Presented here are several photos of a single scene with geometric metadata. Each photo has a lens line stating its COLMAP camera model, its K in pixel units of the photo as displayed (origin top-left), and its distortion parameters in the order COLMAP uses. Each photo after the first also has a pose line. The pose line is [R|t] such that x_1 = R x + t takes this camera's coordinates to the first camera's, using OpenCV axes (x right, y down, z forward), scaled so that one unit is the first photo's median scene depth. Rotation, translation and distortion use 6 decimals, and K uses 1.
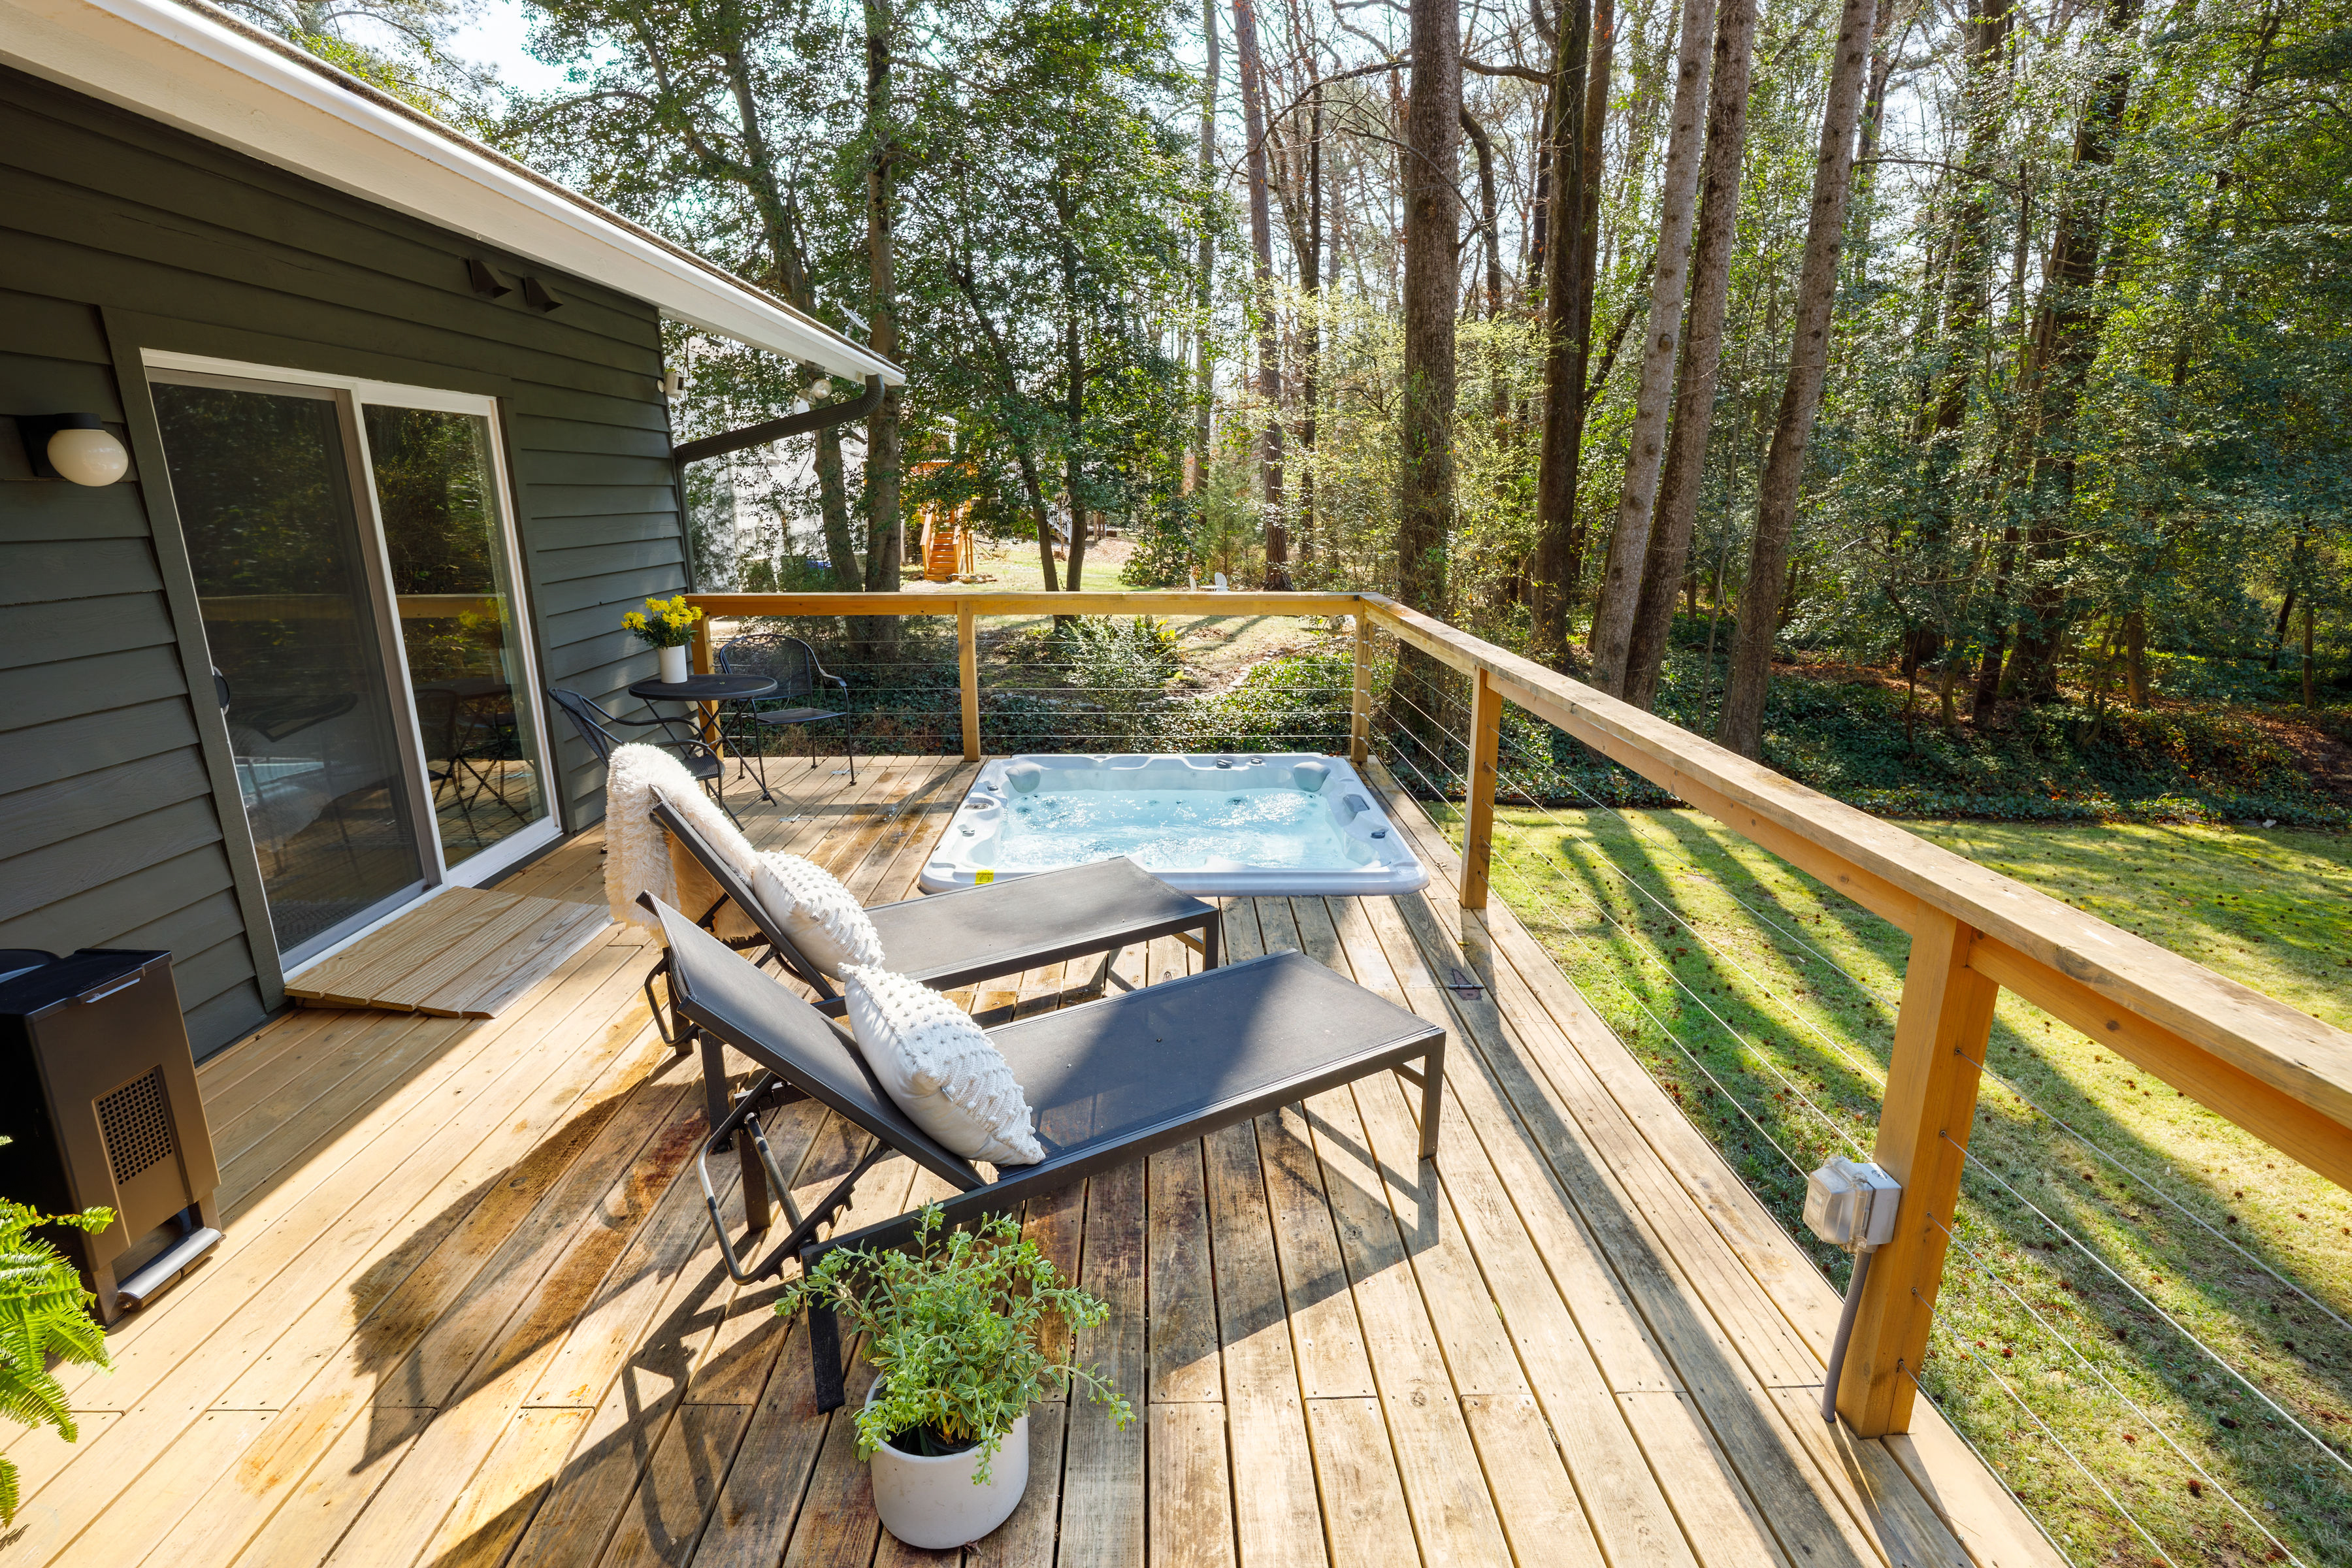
lens RADIAL K [[1122.3, 0, 1175.2], [0, 1122.3, 782.1], [0, 0, 1]] dist [-0.001040, -0.000090]
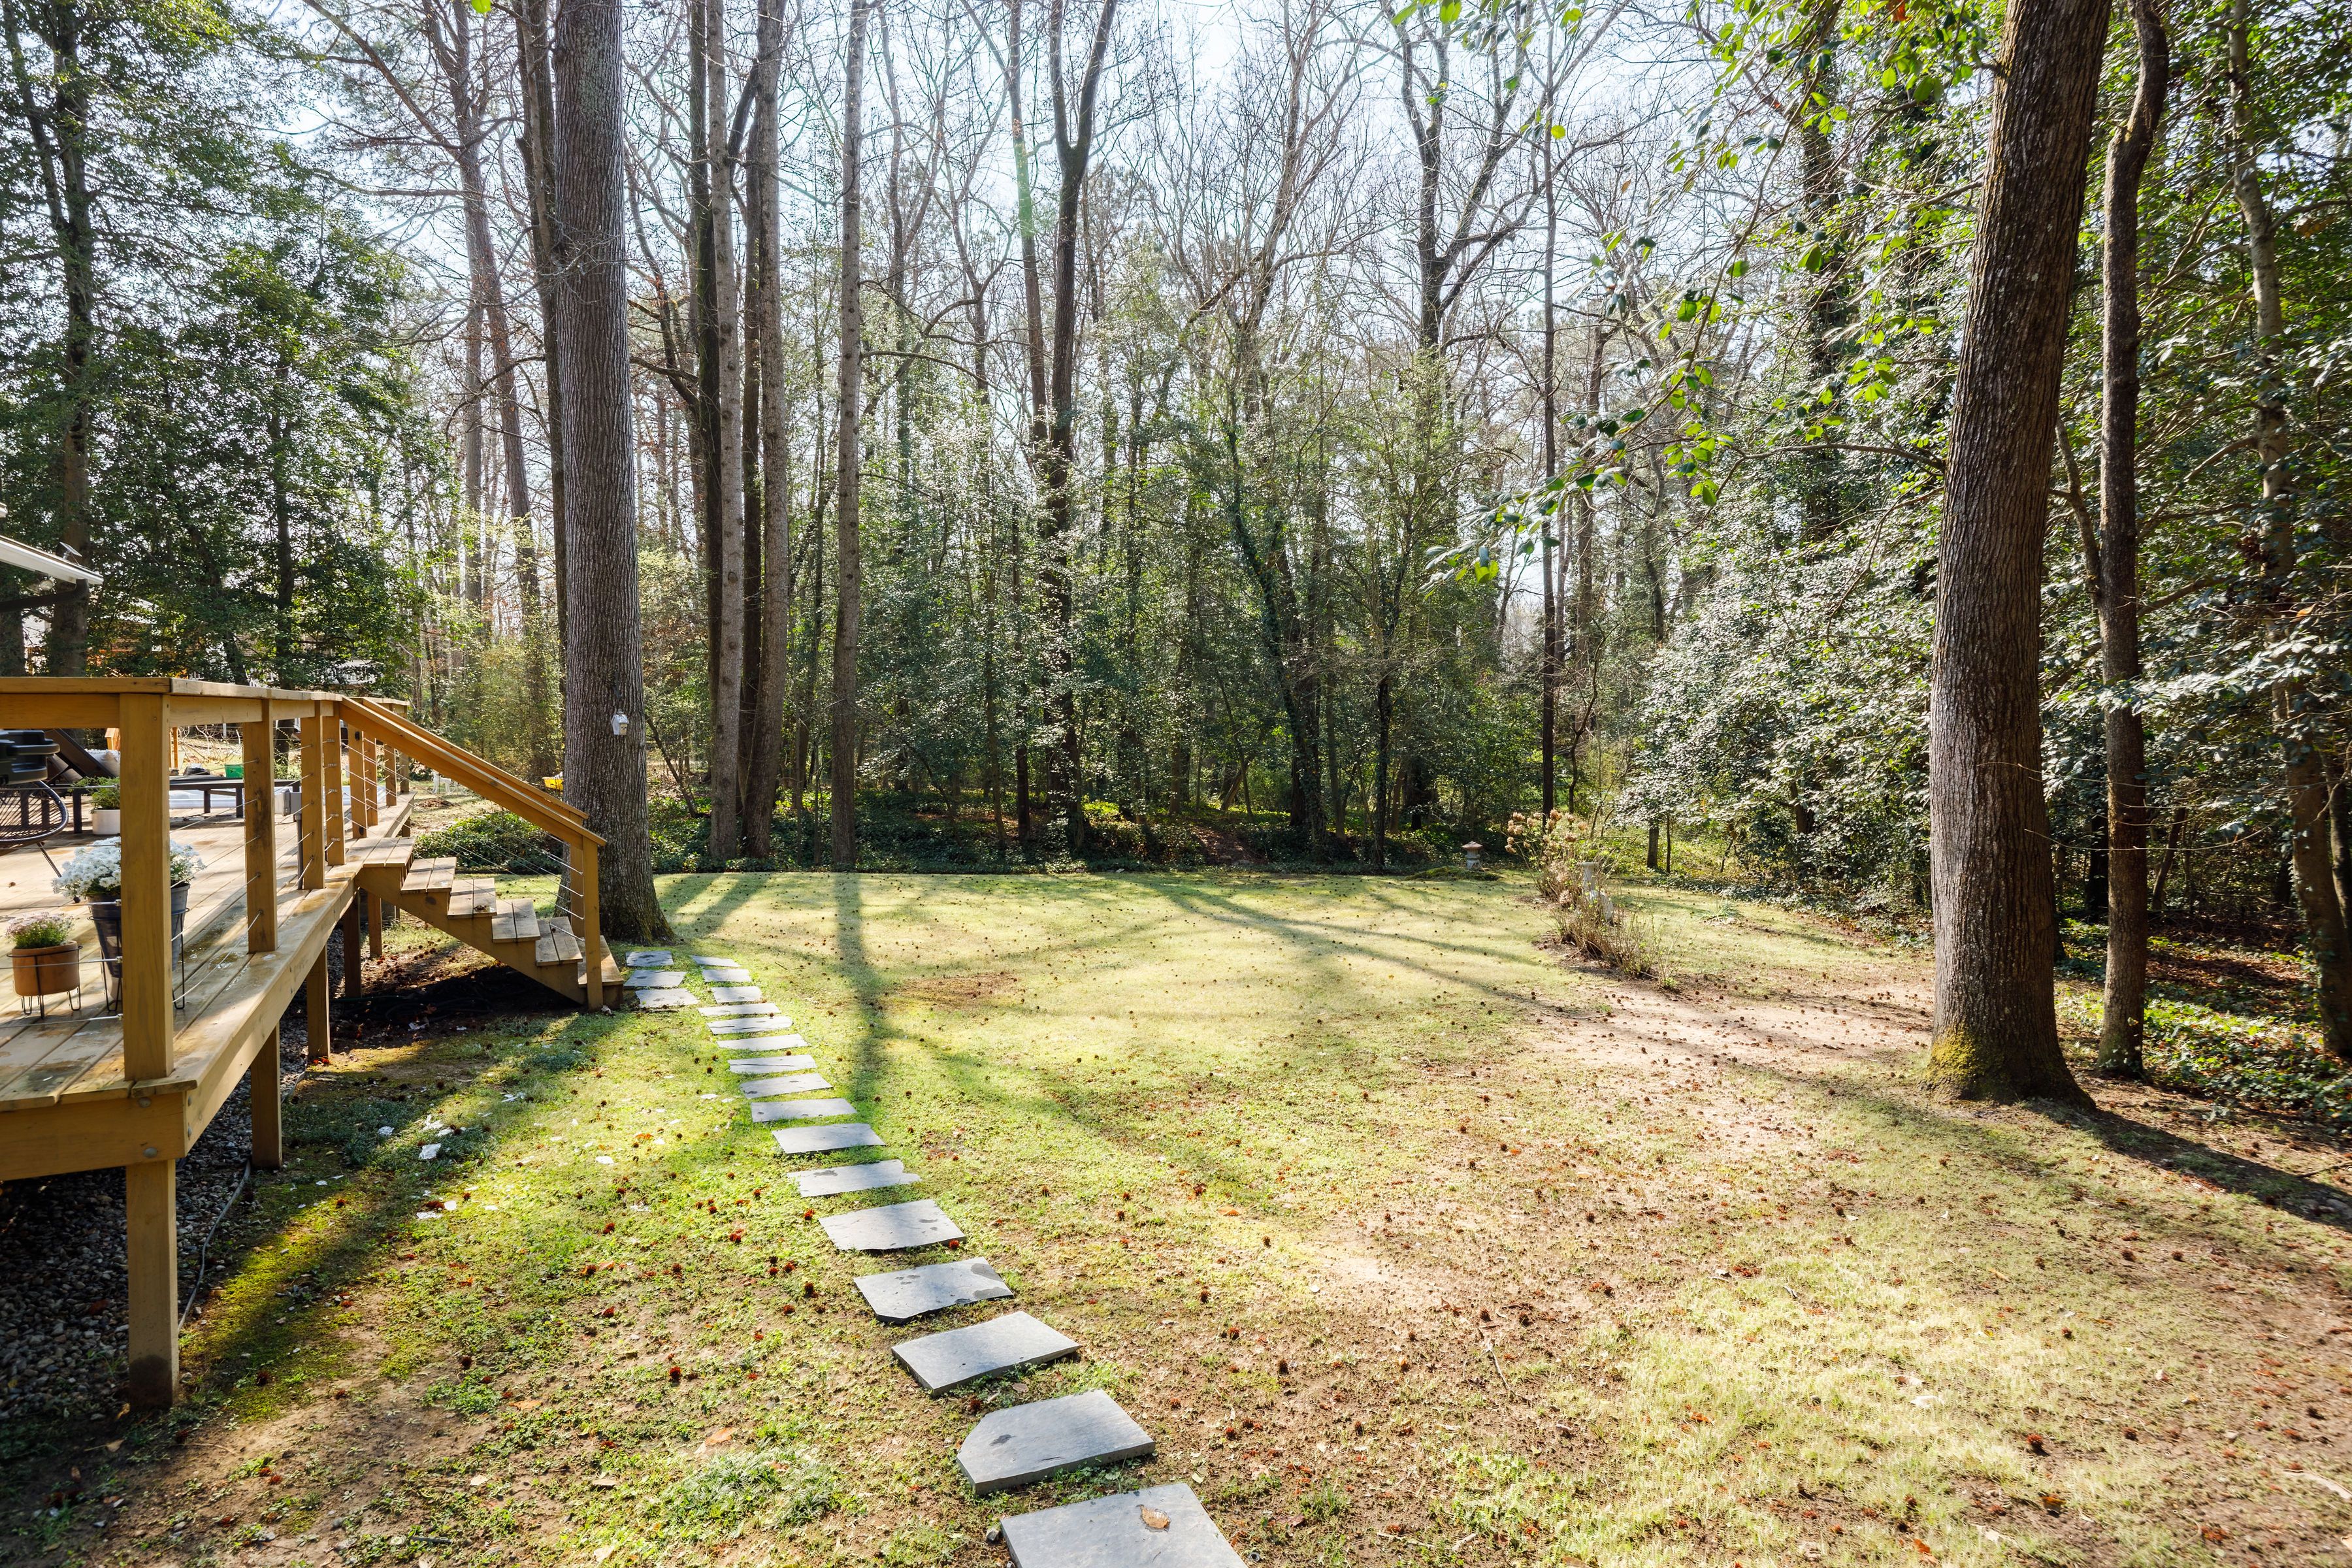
lens RADIAL K [[1346.7, 0, 1179.6], [0, 1346.7, 780.2], [0, 0, 1]] dist [0.003218, 0.000306]
pose [[0.897912, -0.013645, 0.439964, 0.136870], [0.101521, 0.978992, -0.176829, 0.198578], [-0.428308, 0.203443, 0.880434, -0.614166]]
